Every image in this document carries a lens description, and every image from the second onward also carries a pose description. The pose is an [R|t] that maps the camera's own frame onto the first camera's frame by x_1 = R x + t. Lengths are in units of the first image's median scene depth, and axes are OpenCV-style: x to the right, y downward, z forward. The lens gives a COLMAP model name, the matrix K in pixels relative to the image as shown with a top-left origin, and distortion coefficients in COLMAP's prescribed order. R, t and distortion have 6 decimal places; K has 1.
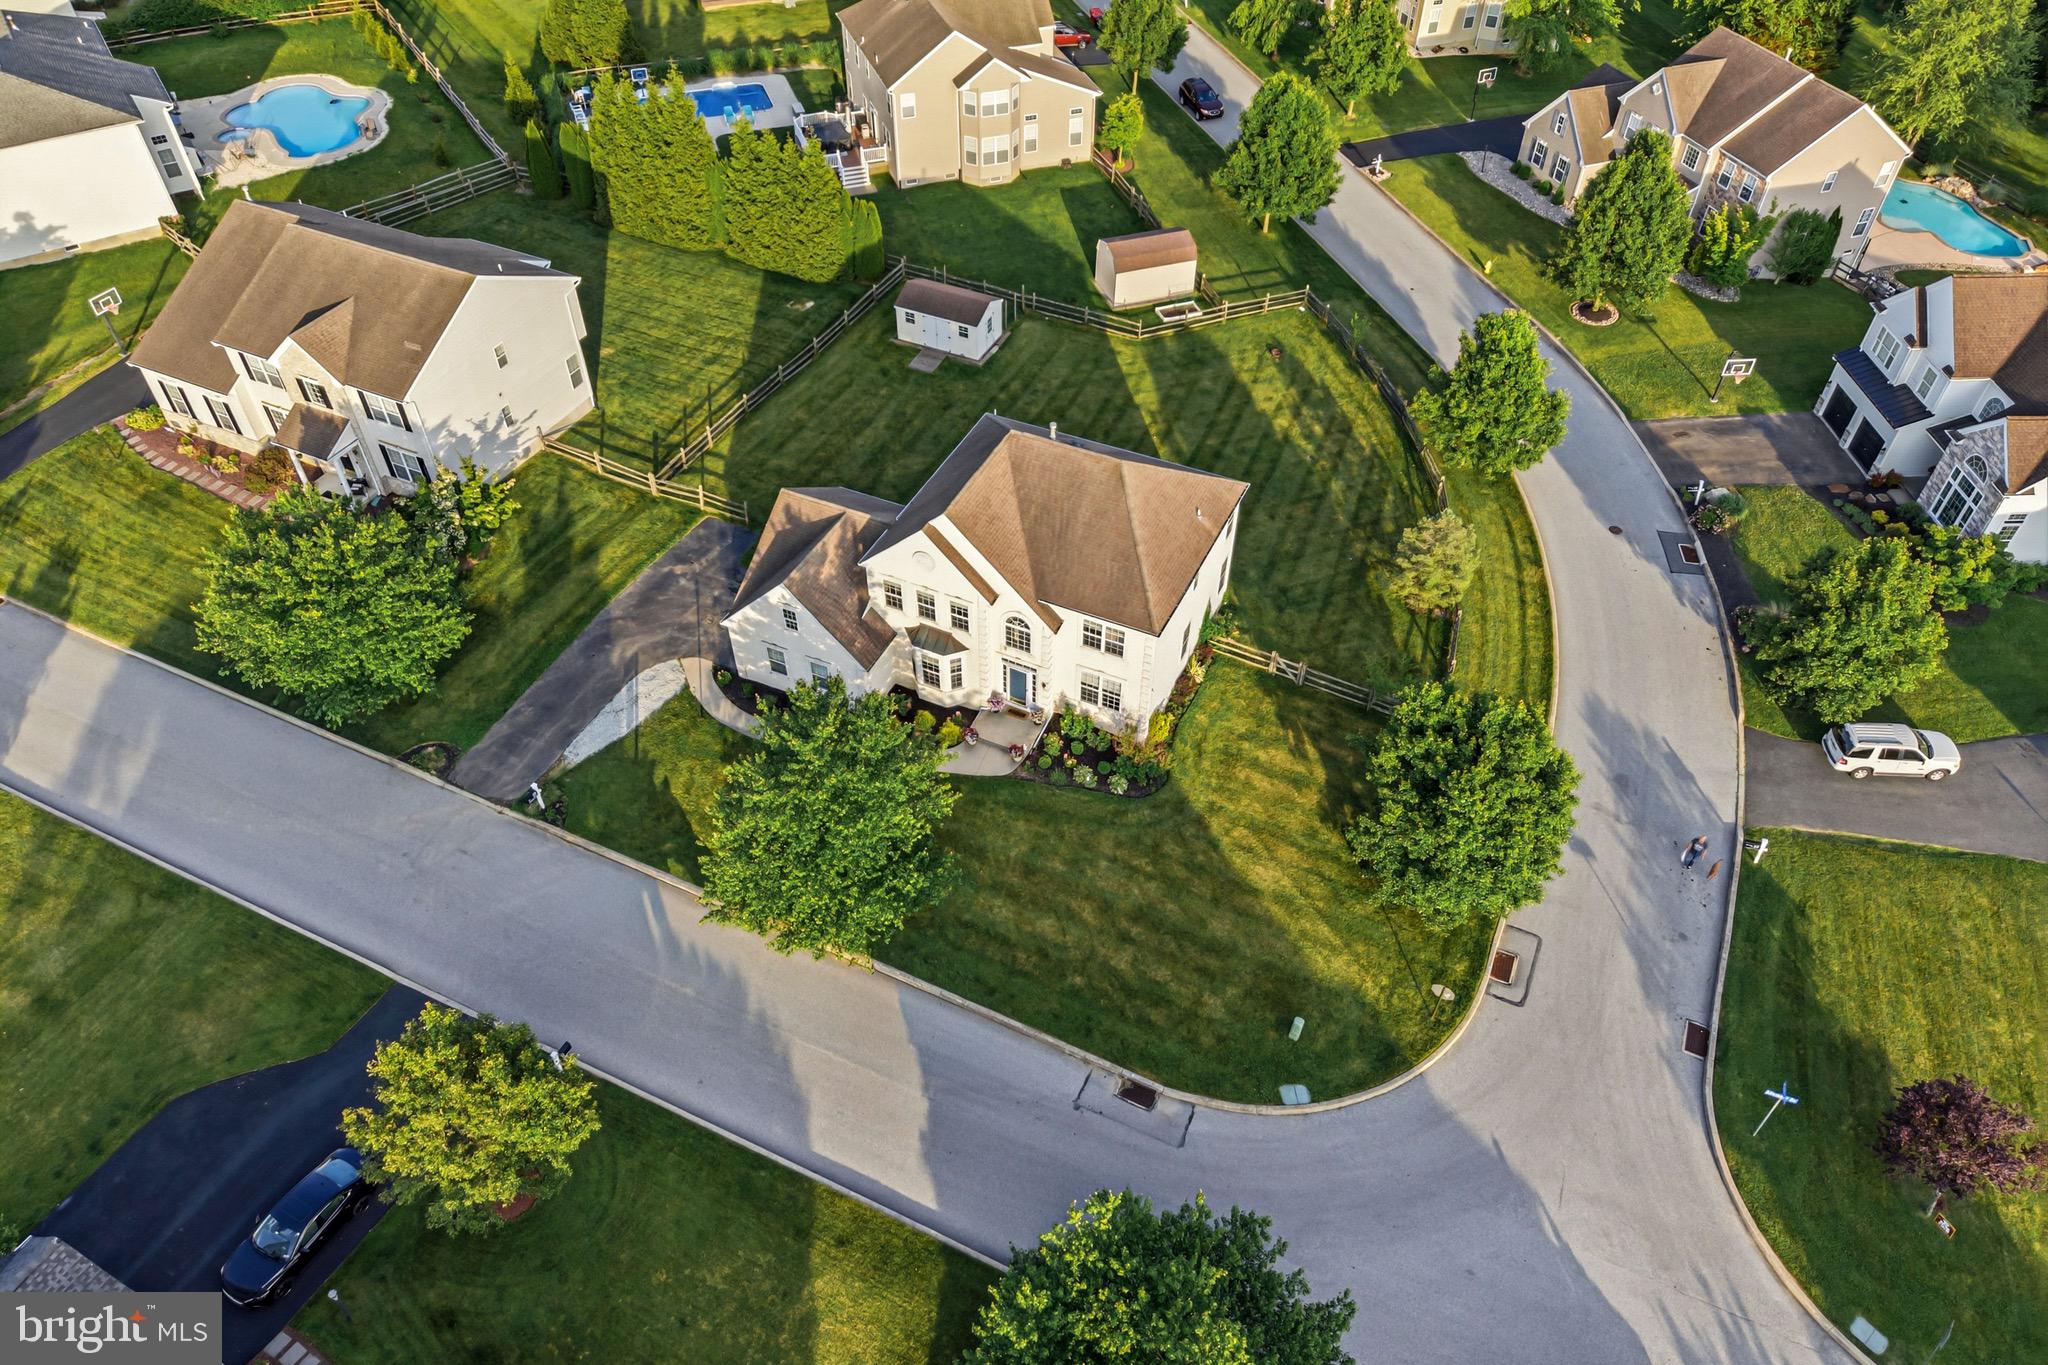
lens RADIAL K [[1367.8, 0, 1038.6], [0, 1367.8, 692.3], [0, 0, 1]] dist [0.023371, -0.024355]
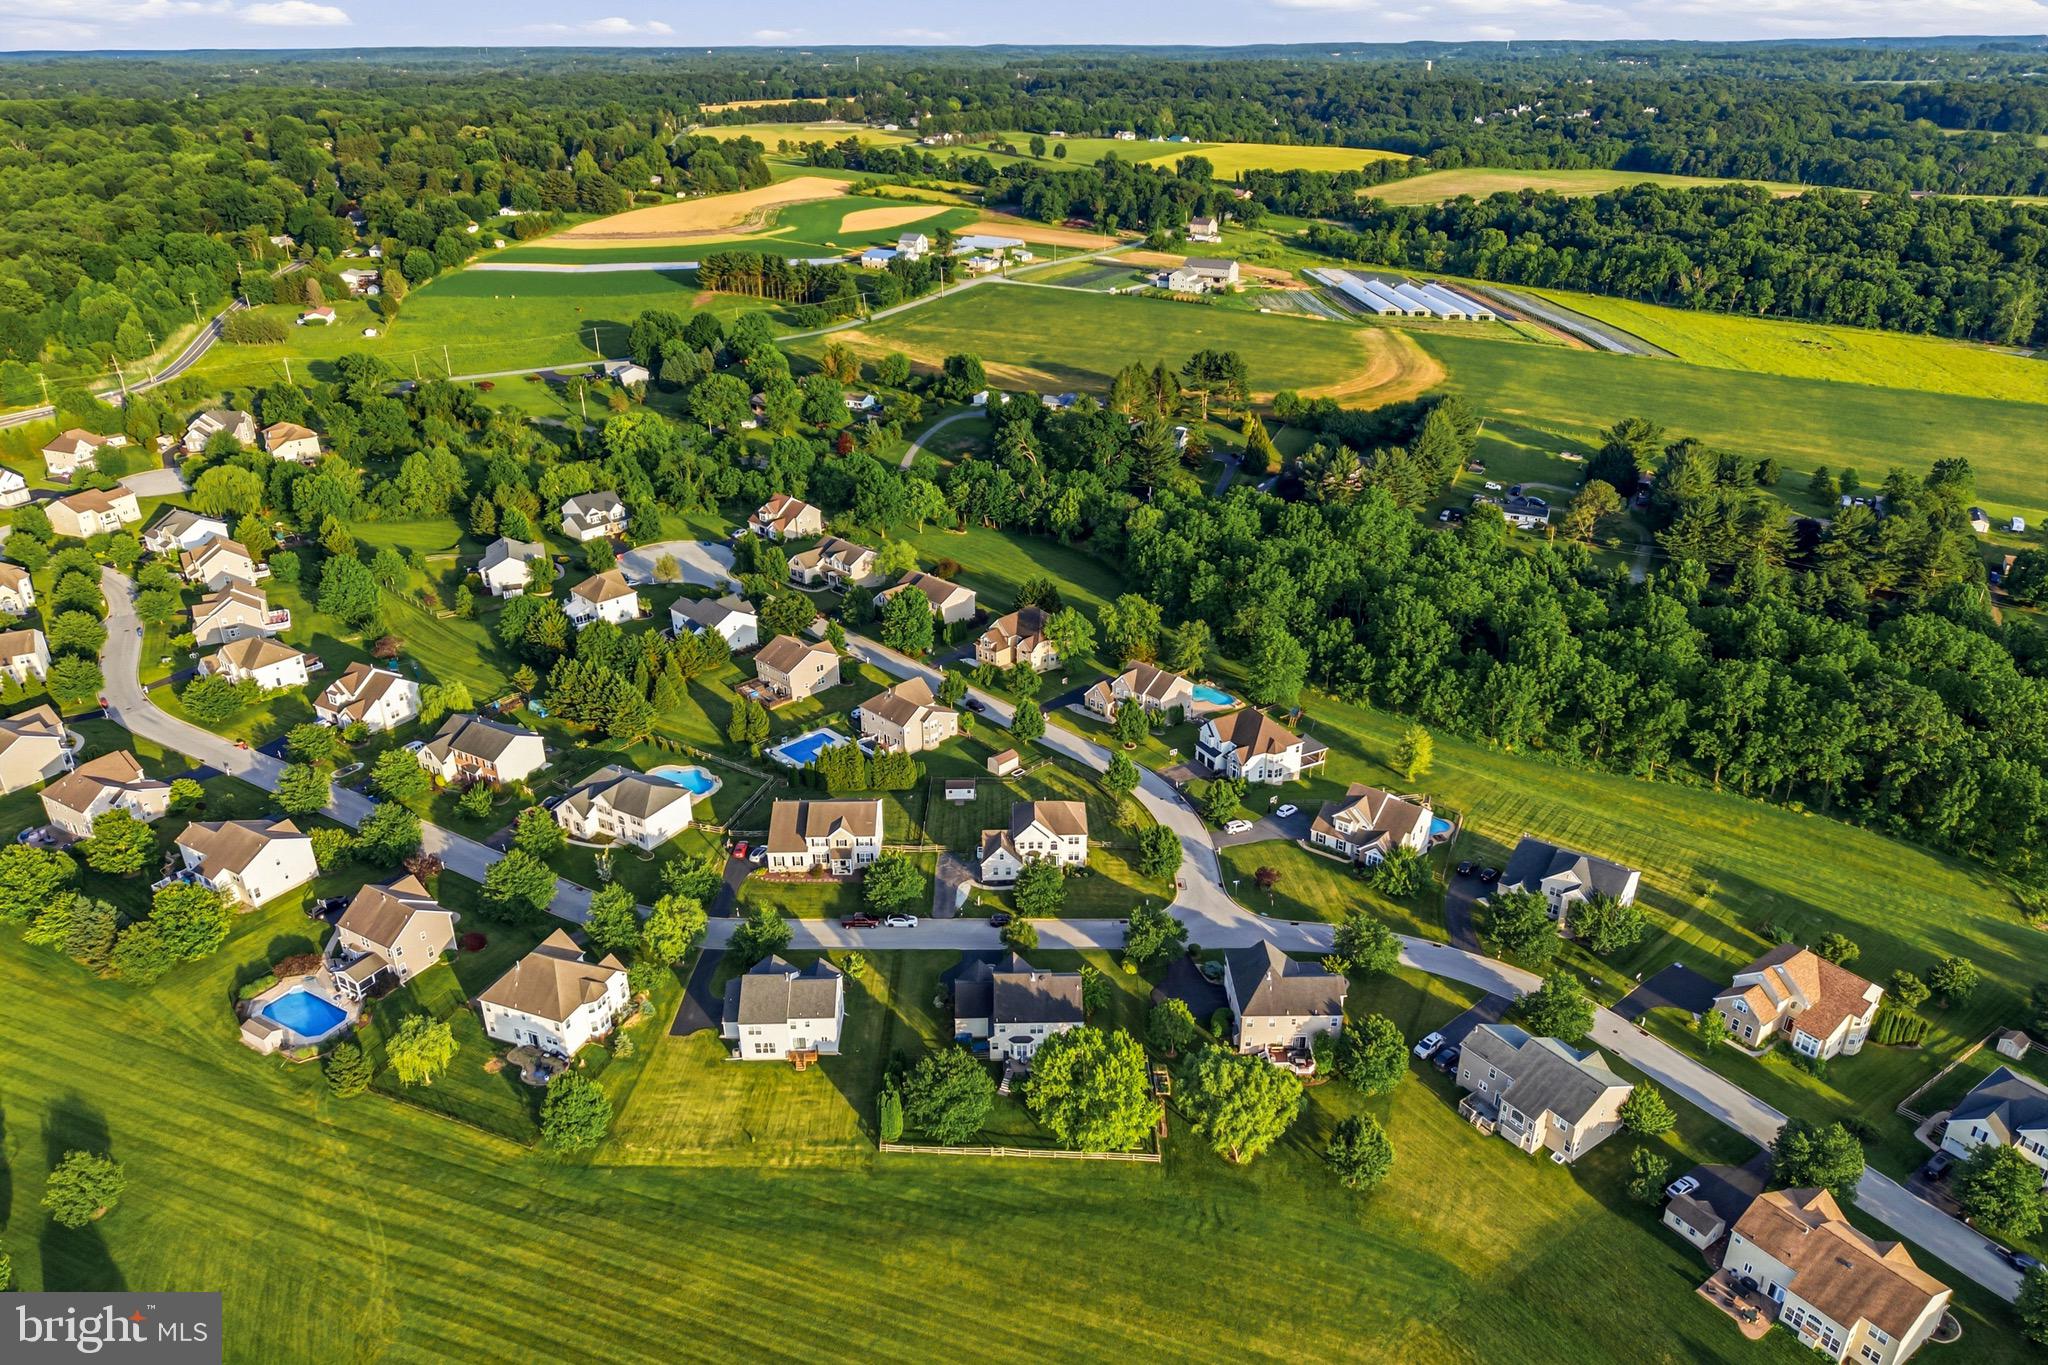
lens RADIAL K [[1367.8, 0, 1035.9], [0, 1367.8, 666.3], [0, 0, 1]] dist [0.023371, -0.024355]
pose [[0.899651, -0.190595, 0.392813, -1.475625], [0.317030, 0.903766, -0.287575, 0.596250], [-0.300201, 0.383251, 0.873498, -2.636231]]
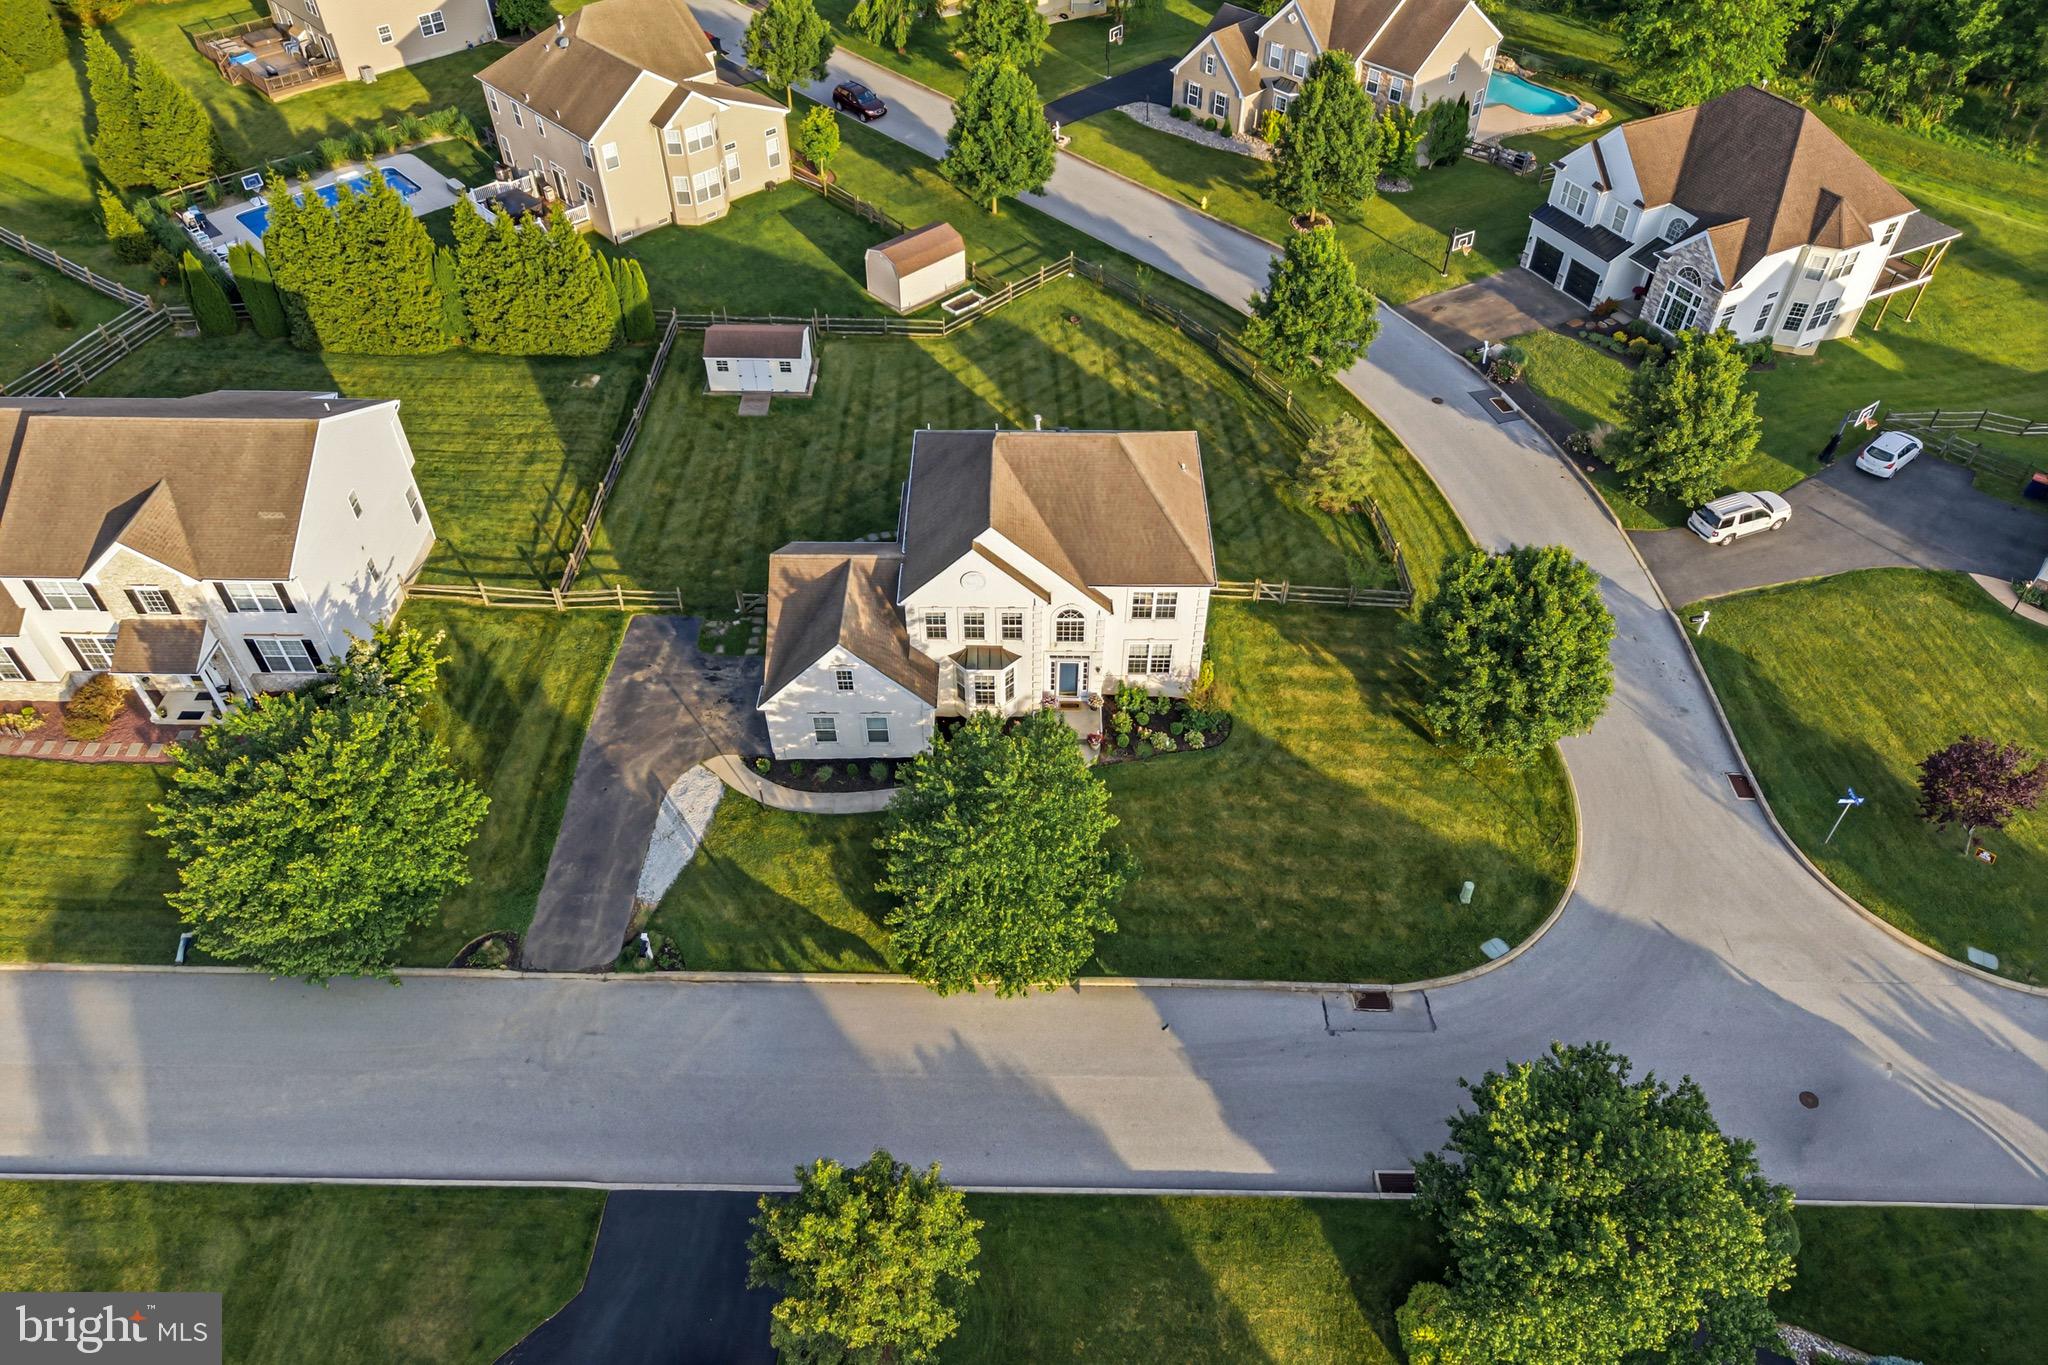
lens RADIAL K [[1367.8, 0, 1035.9], [0, 1367.8, 683.9], [0, 0, 1]] dist [0.023371, -0.024355]
pose [[0.908888, -0.295305, 0.294478, -0.314419], [0.297700, 0.953912, 0.037758, -0.043163], [-0.292056, 0.053348, 0.954912, 0.046389]]
